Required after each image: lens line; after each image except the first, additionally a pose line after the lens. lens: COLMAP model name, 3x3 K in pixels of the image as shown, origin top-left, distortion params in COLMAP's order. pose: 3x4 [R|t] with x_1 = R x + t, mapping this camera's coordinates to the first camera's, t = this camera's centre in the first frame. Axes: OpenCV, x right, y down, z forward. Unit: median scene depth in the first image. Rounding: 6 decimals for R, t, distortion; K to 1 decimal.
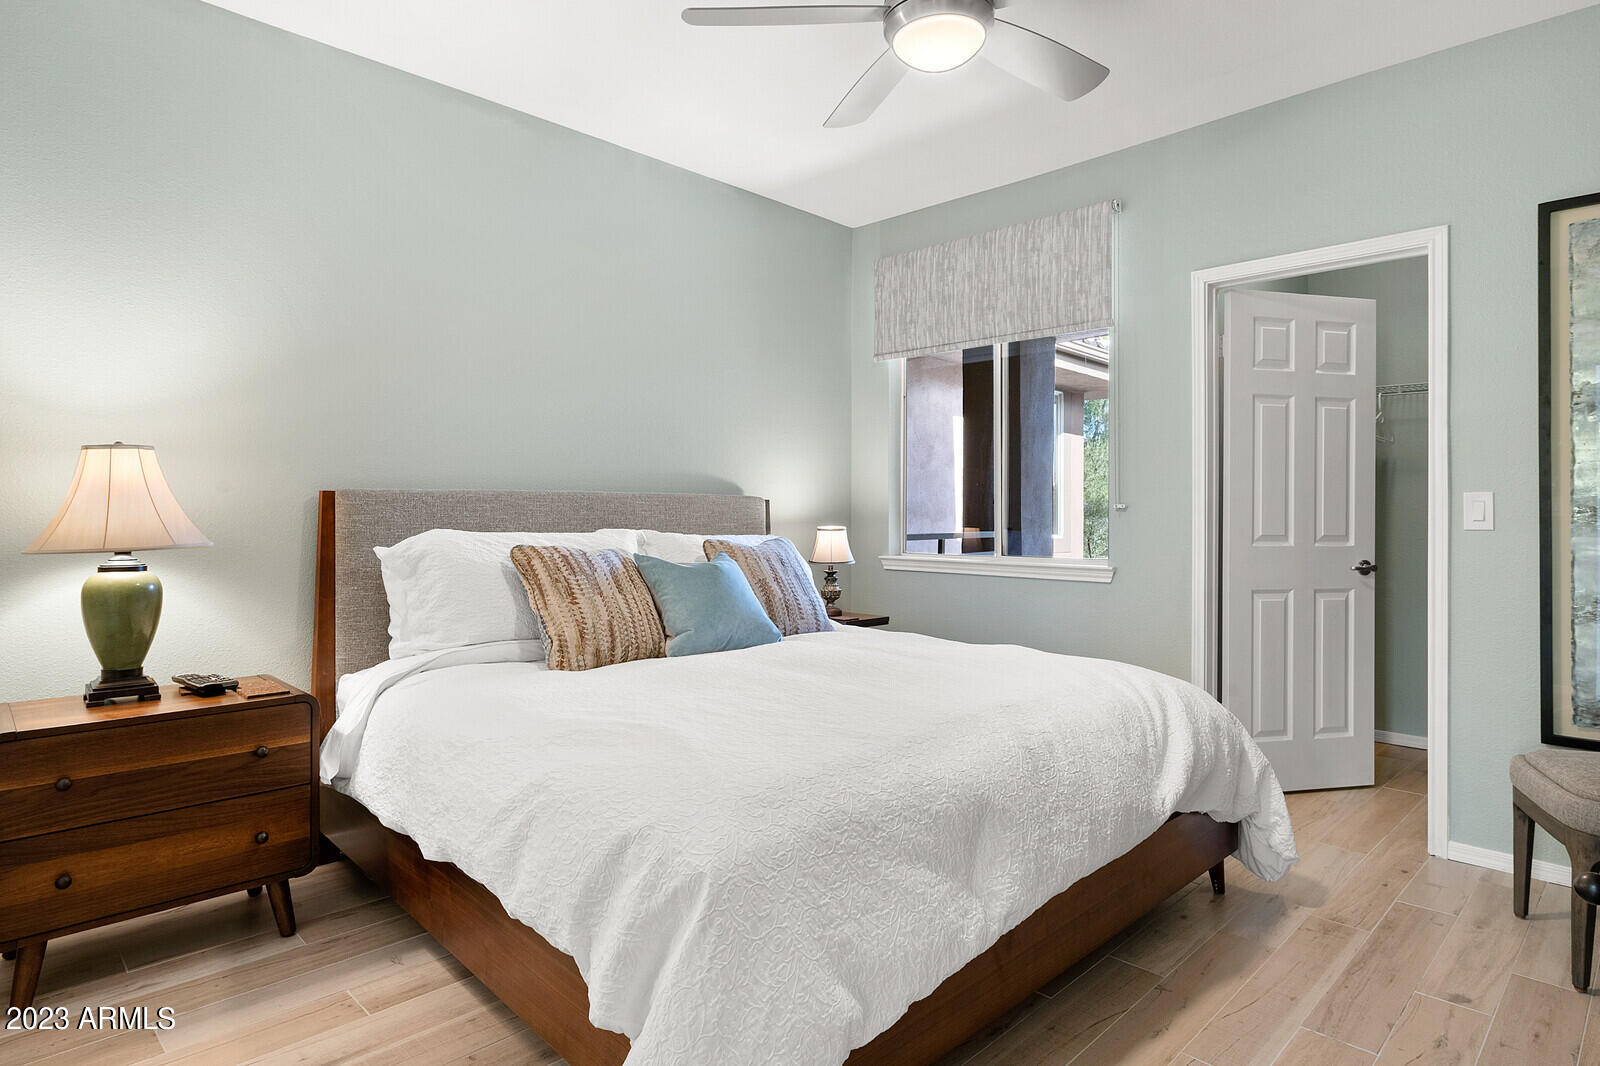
lens RADIAL K [[877.3, 0, 797.7], [0, 877.3, 526.2], [0, 0, 1]] dist [-0.000809, -0.001541]
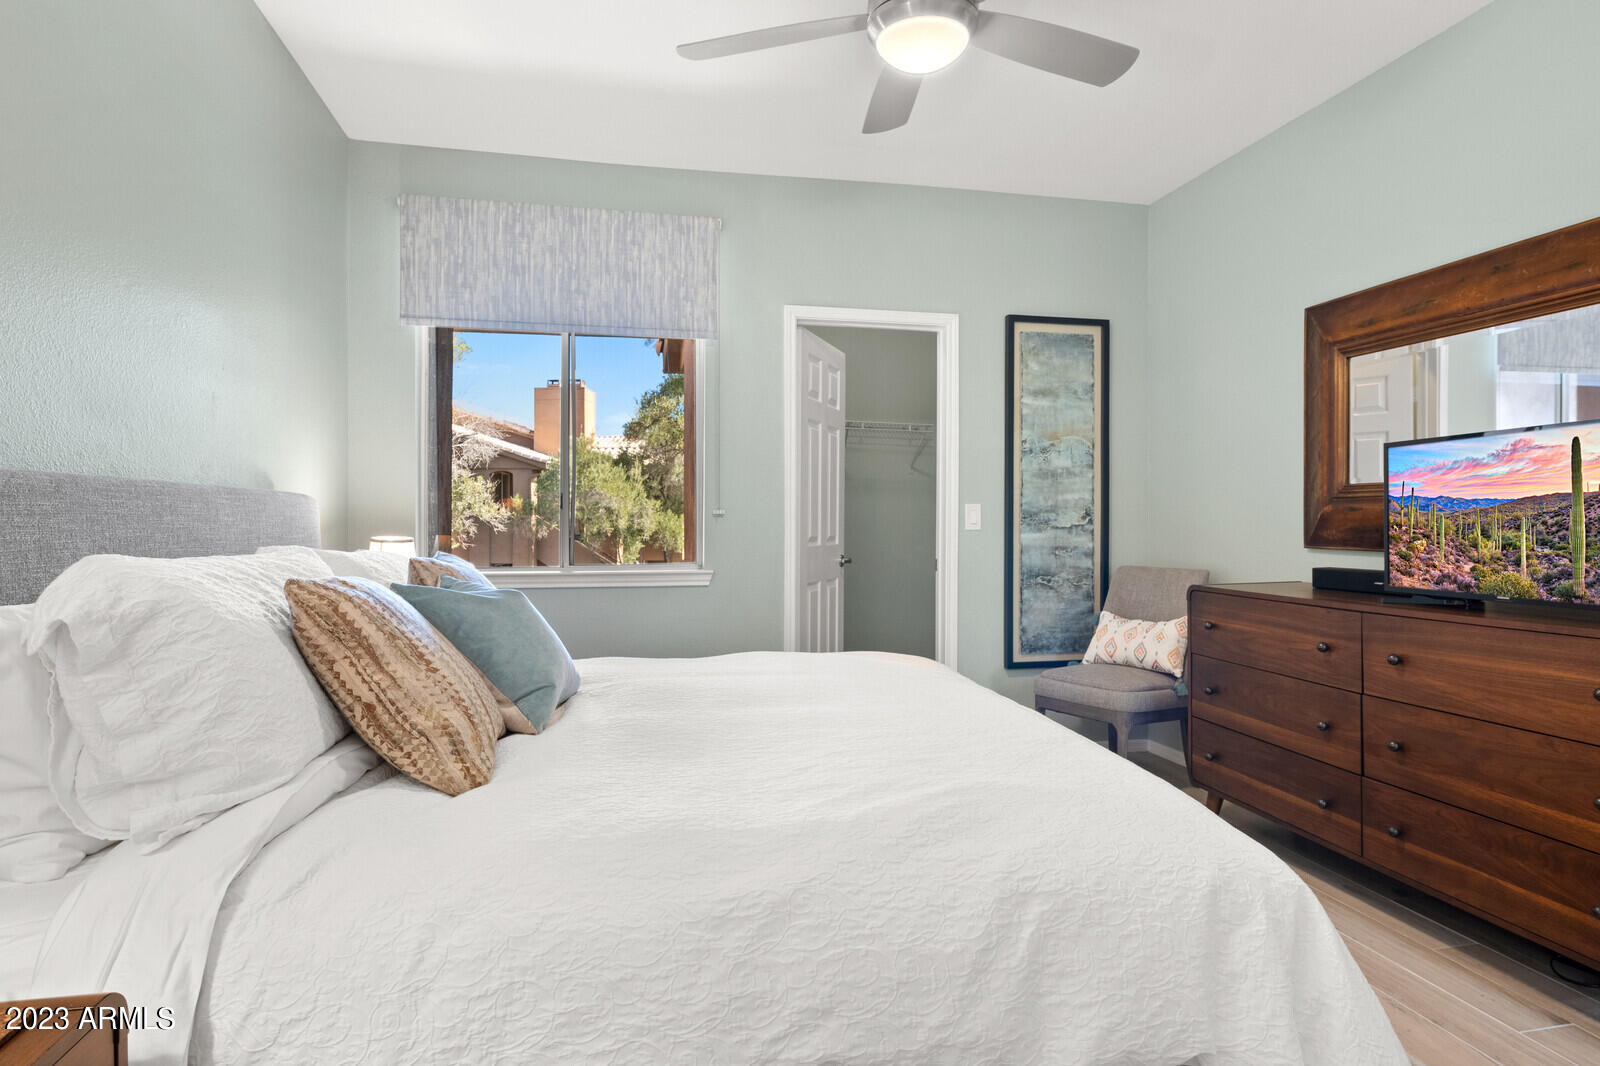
lens RADIAL K [[873.2, 0, 795.4], [0, 873.2, 525.3], [0, 0, 1]] dist [0.000665, -0.001657]
pose [[0.528353, 0.000469, 0.849025, -0.450548], [0.023880, 0.999596, -0.015413, 0.009391], [-0.848689, 0.028418, 0.528128, 0.368034]]
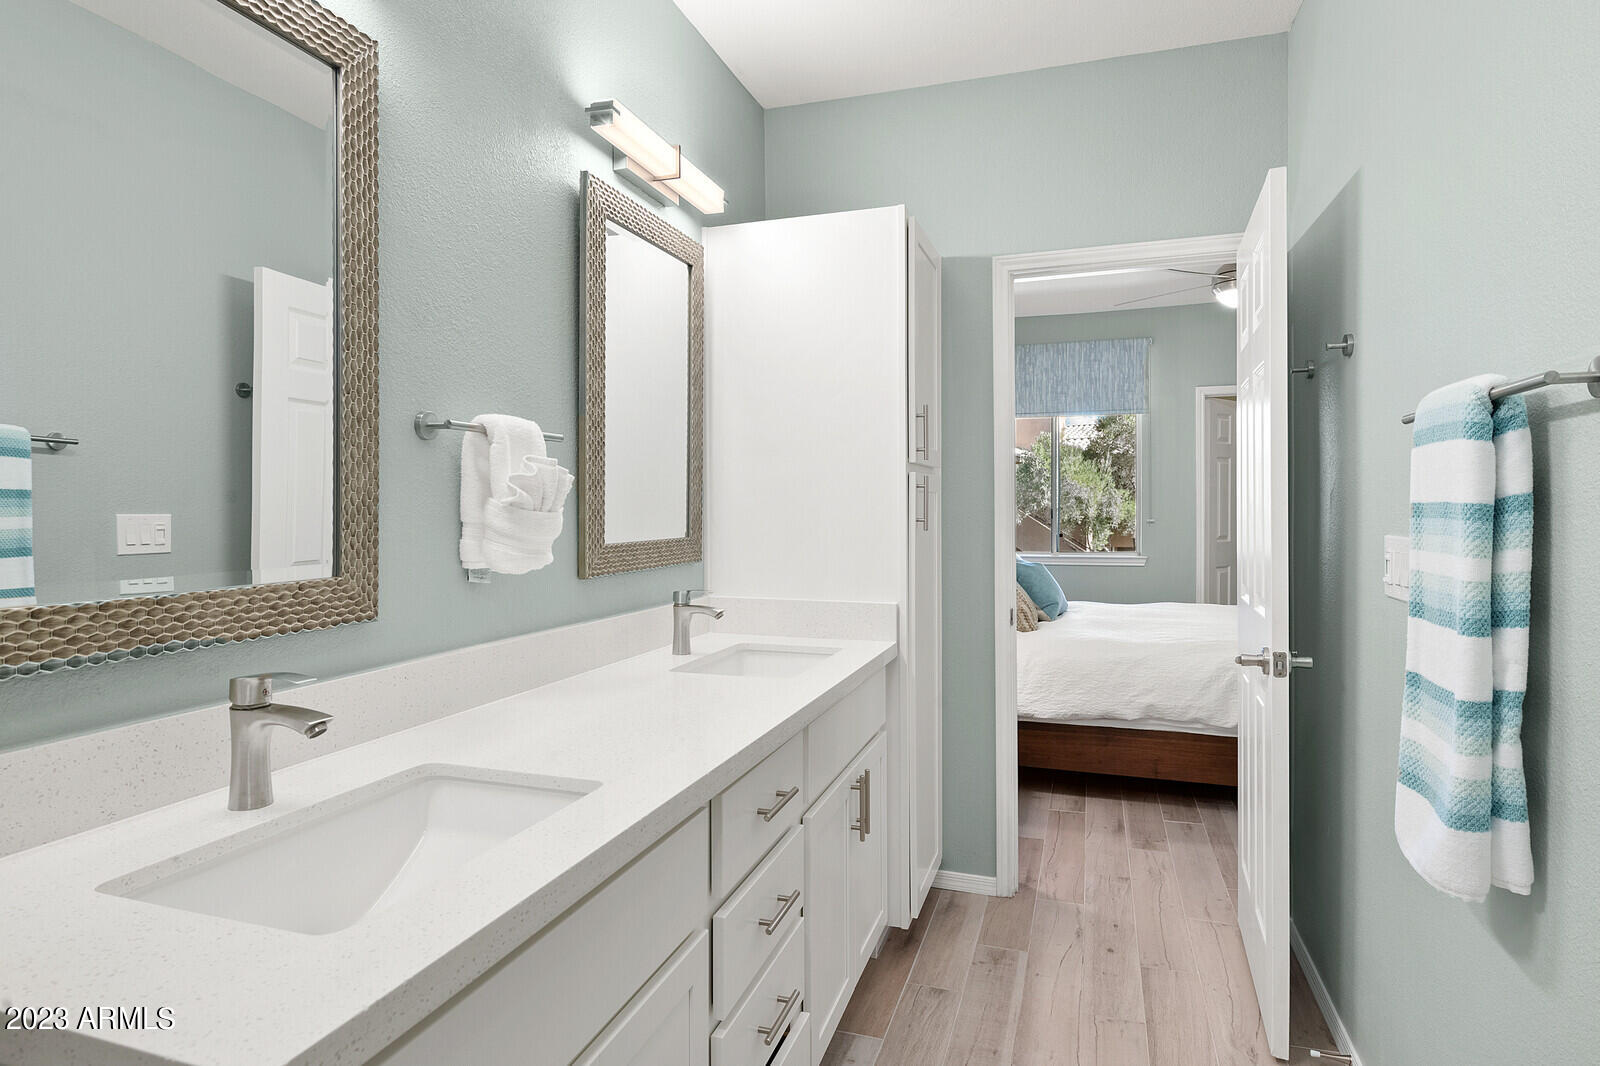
lens RADIAL K [[919.2, 0, 800.0], [0, 919.2, 533.0], [0, 0, 1]] dist [-0.001121, -0.000900]
pose [[0.872655, -0.020384, 0.487911, -1.041584], [0.023575, 0.999722, -0.000400, -0.014033], [-0.487768, 0.011851, 0.872893, -0.195818]]
